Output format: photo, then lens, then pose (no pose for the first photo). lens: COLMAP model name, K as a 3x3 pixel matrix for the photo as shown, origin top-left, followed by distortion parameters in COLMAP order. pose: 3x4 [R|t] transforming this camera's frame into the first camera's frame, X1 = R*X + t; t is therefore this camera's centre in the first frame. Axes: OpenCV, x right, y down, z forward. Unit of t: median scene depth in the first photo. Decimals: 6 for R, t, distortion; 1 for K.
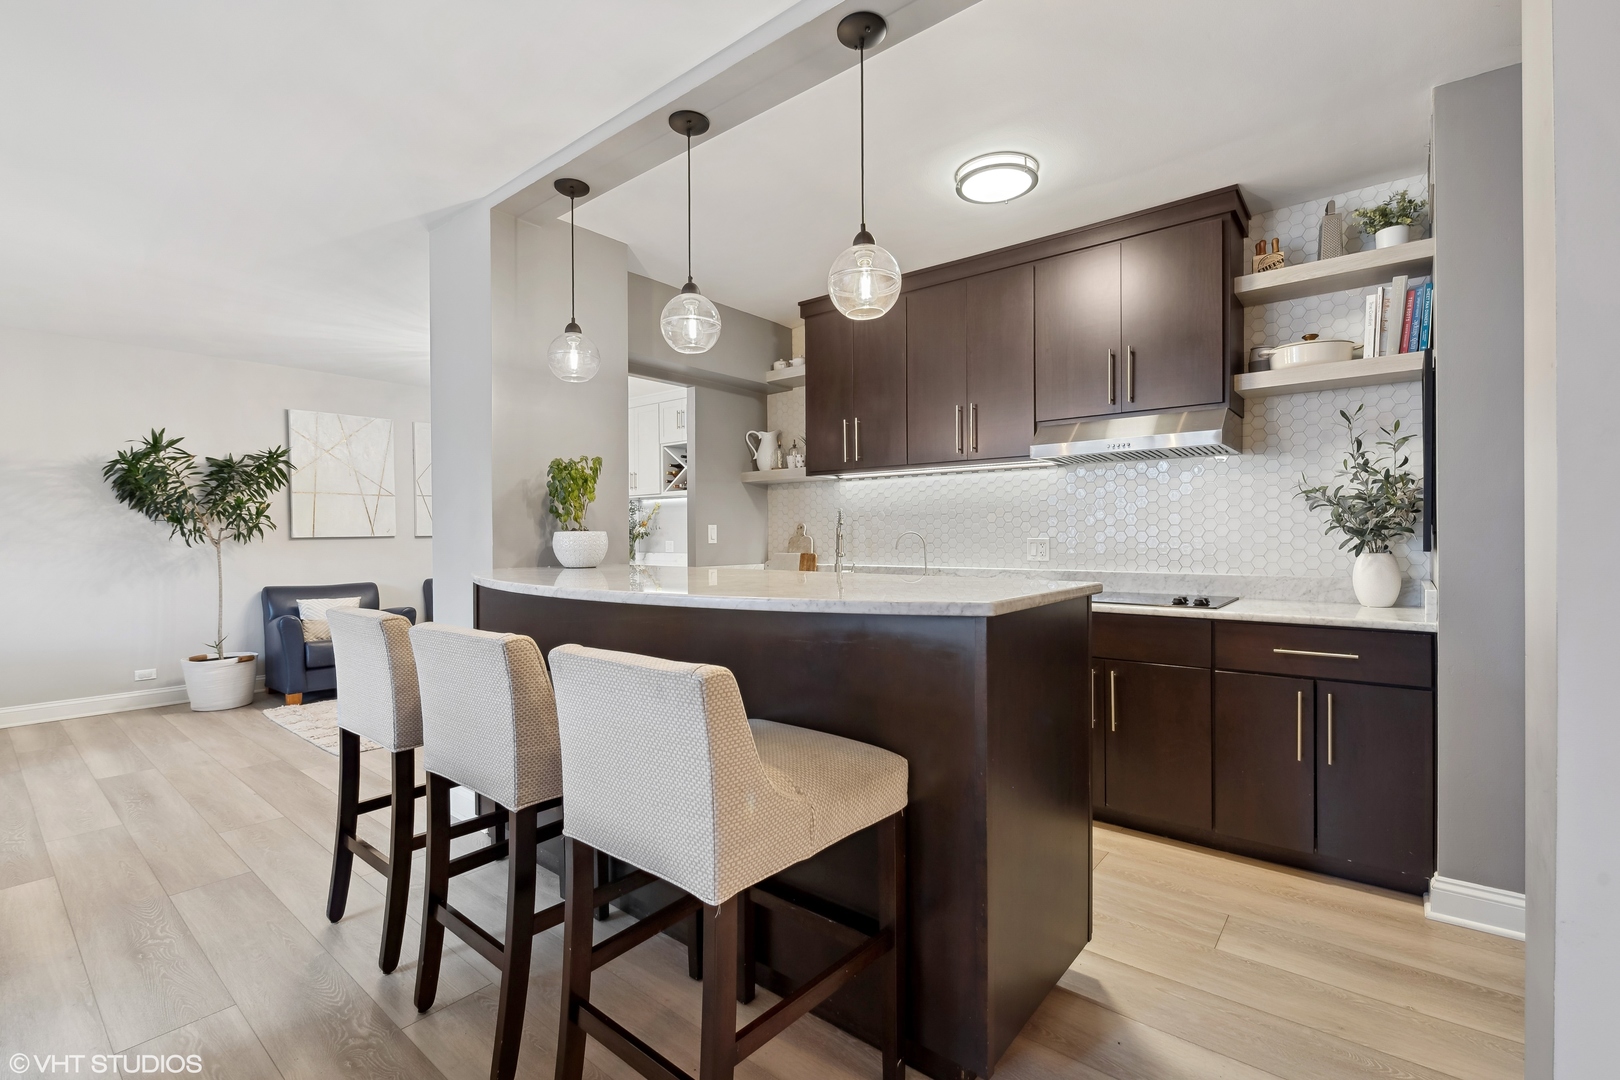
lens RADIAL K [[735.3, 0, 796.4], [0, 735.3, 543.6], [0, 0, 1]] dist [-0.013777, 0.000061]
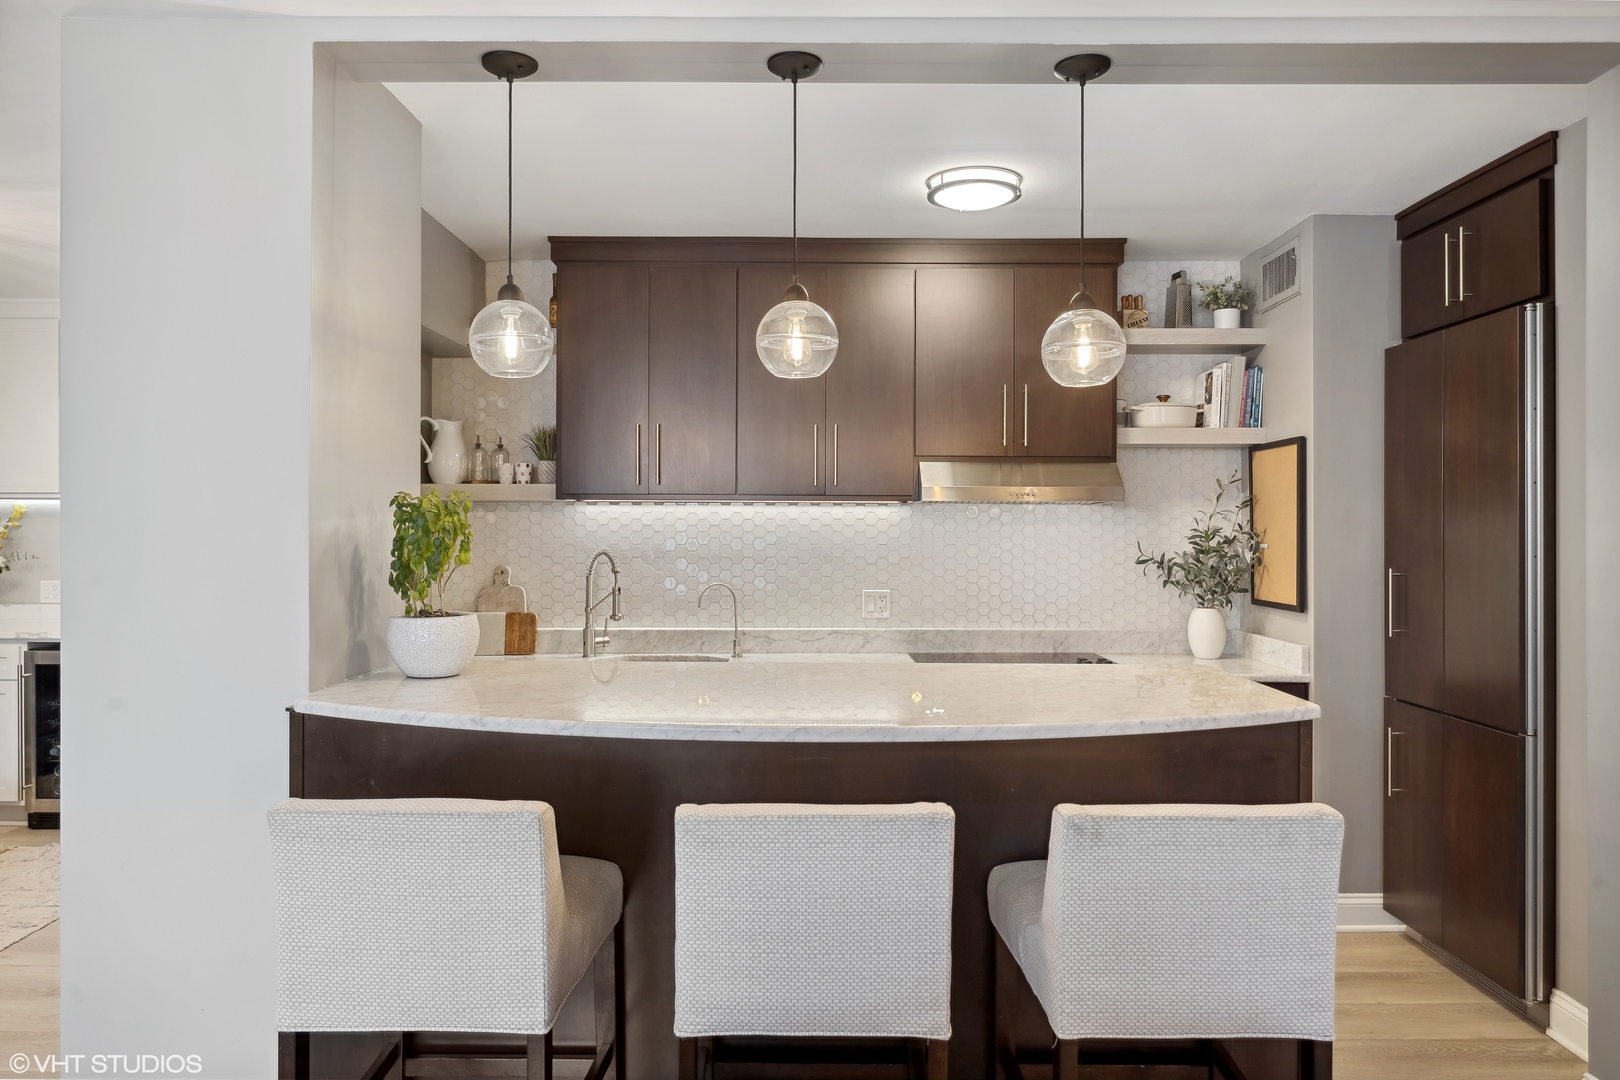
lens RADIAL K [[1110.4, 0, 826.7], [0, 1110.4, 529.8], [0, 0, 1]] dist [-0.000271, 0.002424]
pose [[0.763619, 0.007005, 0.645629, -0.627579], [-0.000026, 0.999941, -0.010819, -0.075160], [-0.645667, 0.008245, 0.763575, 0.104478]]
